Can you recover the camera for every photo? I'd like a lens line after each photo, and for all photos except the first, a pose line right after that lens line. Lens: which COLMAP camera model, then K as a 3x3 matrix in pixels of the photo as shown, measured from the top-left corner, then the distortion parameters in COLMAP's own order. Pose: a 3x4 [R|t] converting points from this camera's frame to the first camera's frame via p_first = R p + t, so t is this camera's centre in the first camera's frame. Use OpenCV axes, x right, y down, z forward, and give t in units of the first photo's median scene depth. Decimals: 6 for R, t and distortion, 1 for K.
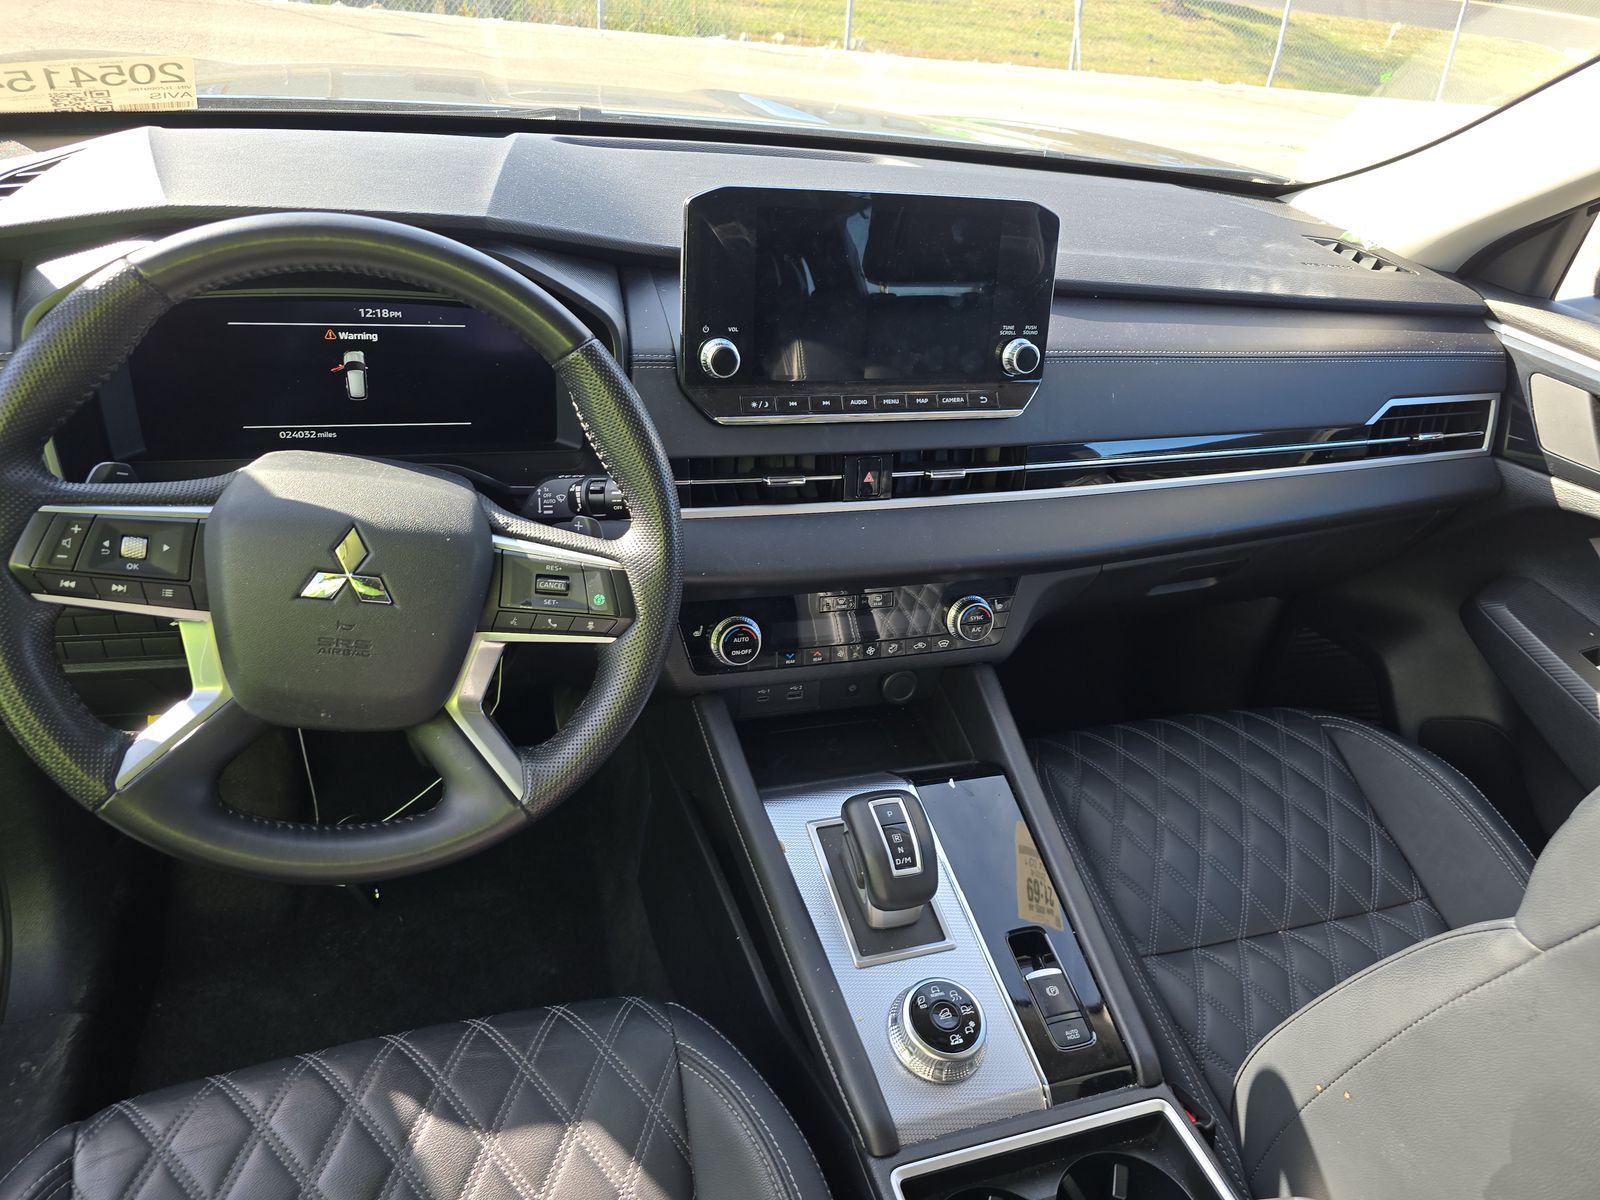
lens RADIAL K [[1052.8, 0, 799.9], [0, 1052.8, 598.2], [0, 0, 1]] dist [0.000113, 0.002552]
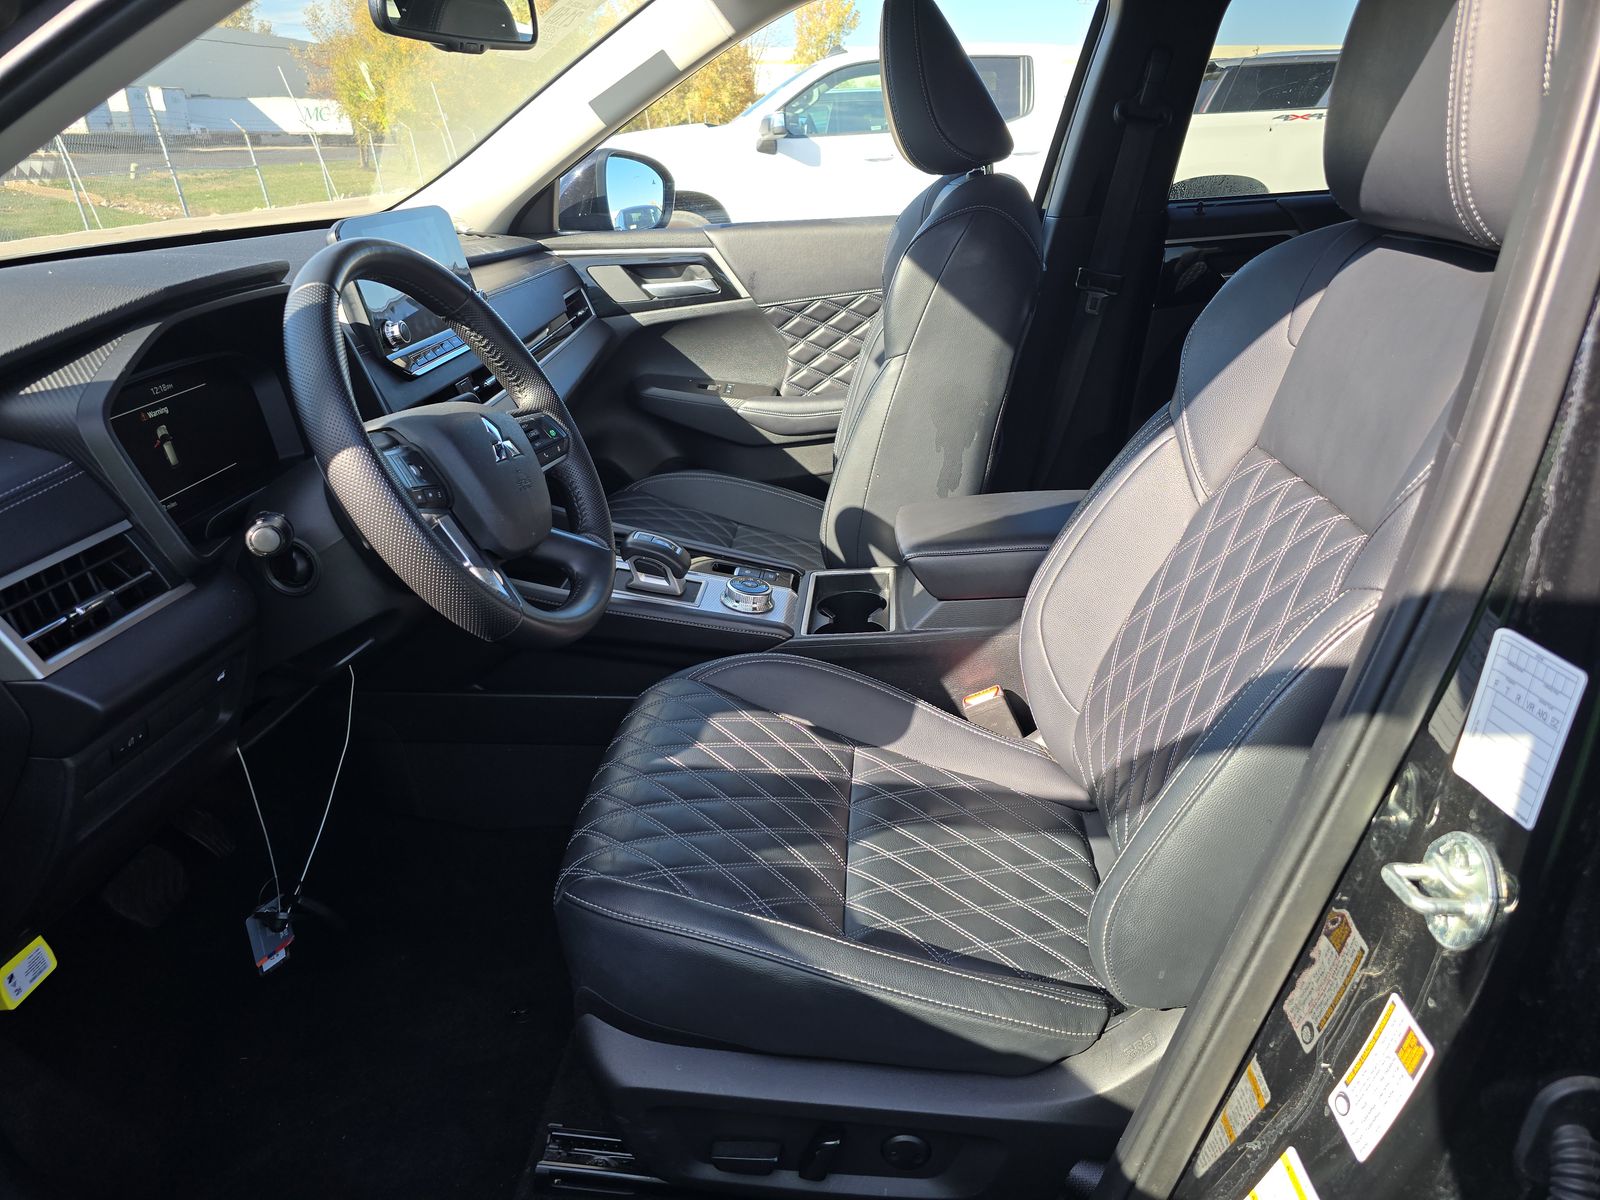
lens RADIAL K [[1052.8, 0, 798.2], [0, 1052.8, 600.8], [0, 0, 1]] dist [0.000113, 0.002552]
pose [[0.396151, -0.499606, 0.770362, -1.121367], [0.584335, 0.784353, 0.208190, 0.084387], [-0.708249, 0.367675, 0.602659, -0.123728]]
